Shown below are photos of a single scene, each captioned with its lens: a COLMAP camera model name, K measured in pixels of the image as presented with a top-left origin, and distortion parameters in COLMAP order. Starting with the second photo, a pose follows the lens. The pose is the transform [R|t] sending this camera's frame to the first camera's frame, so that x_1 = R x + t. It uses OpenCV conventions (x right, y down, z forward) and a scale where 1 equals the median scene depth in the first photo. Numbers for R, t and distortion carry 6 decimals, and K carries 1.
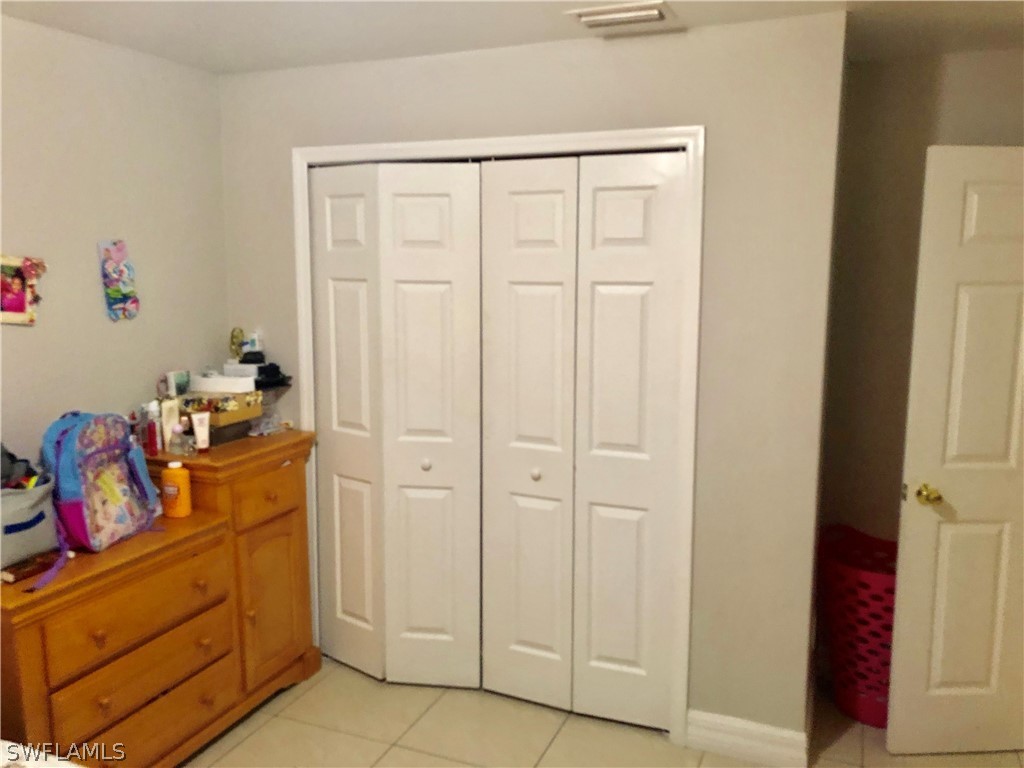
lens RADIAL K [[845.3, 0, 526.5], [0, 845.3, 393.3], [0, 0, 1]] dist [0.048912, -0.076548]
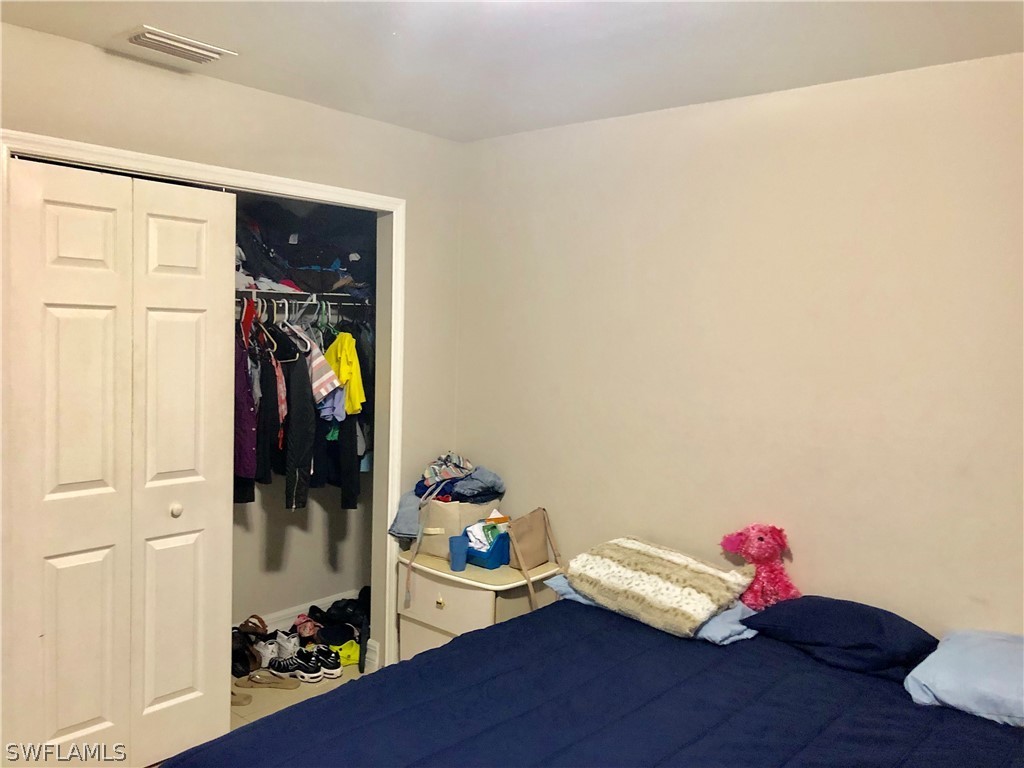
lens RADIAL K [[845.3, 0, 526.5], [0, 845.3, 393.3], [0, 0, 1]] dist [0.048912, -0.076548]
pose [[0.317328, -0.071010, 0.945654, -0.717175], [0.092900, 0.994724, 0.043521, -0.037667], [-0.943755, 0.074041, 0.322250, 0.295098]]
